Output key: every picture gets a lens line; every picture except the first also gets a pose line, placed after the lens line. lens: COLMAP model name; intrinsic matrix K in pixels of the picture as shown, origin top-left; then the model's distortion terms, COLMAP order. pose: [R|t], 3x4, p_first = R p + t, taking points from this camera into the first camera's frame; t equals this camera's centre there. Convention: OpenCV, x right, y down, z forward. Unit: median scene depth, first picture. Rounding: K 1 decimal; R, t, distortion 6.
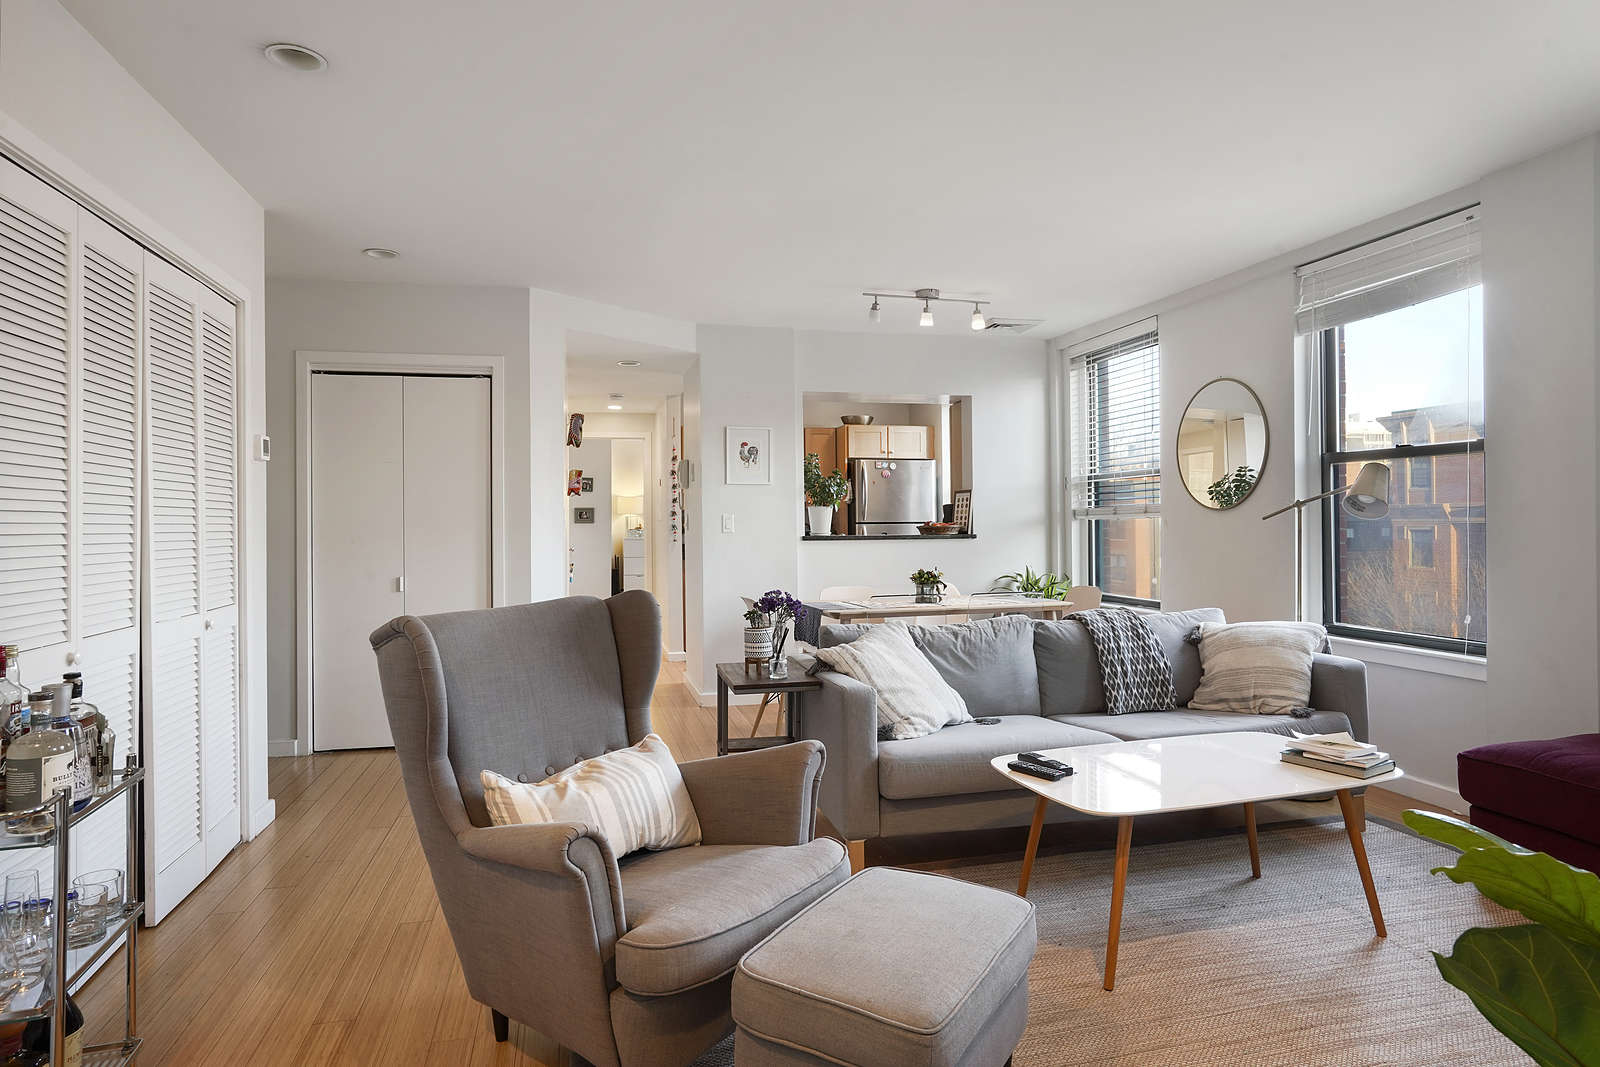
lens RADIAL K [[926.4, 0, 804.3], [0, 926.4, 521.6], [0, 0, 1]] dist [-0.034478, 0.008082]
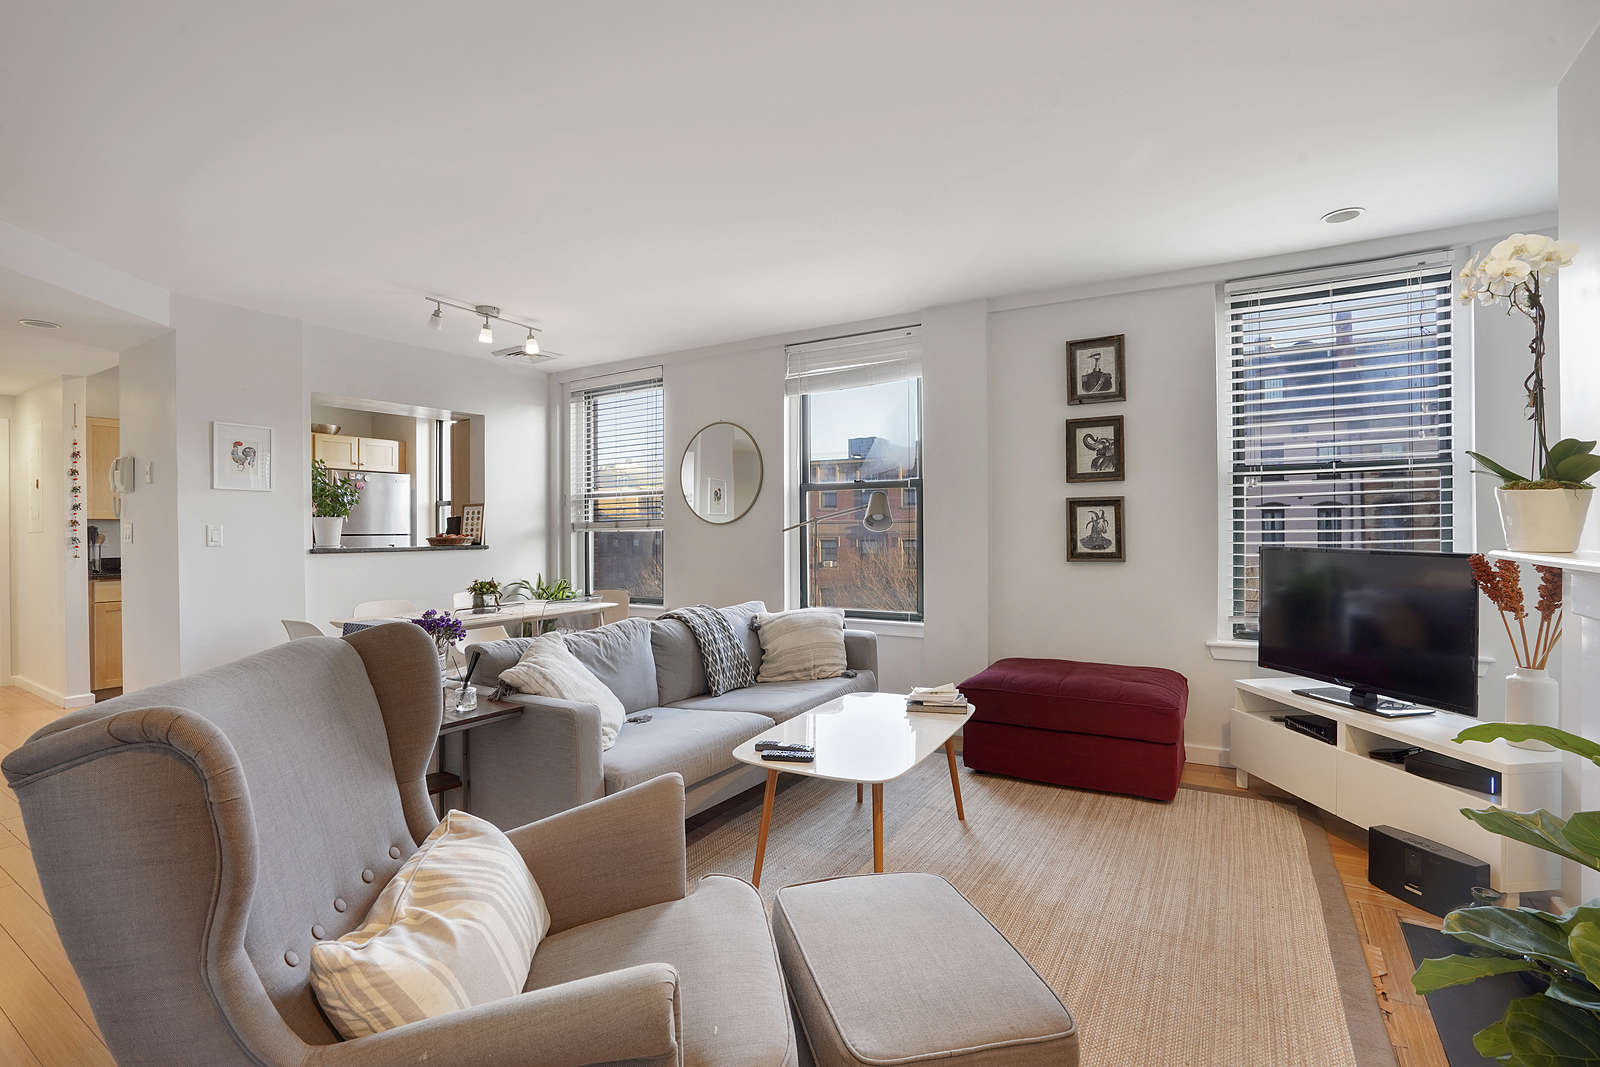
lens RADIAL K [[737.7, 0, 796.8], [0, 737.7, 537.0], [0, 0, 1]] dist [-0.043376, 0.013862]
pose [[0.717895, -0.002696, 0.696146, -0.235500], [0.000040, 0.999993, 0.003831, 0.000935], [-0.696151, -0.002723, 0.717890, 0.232323]]
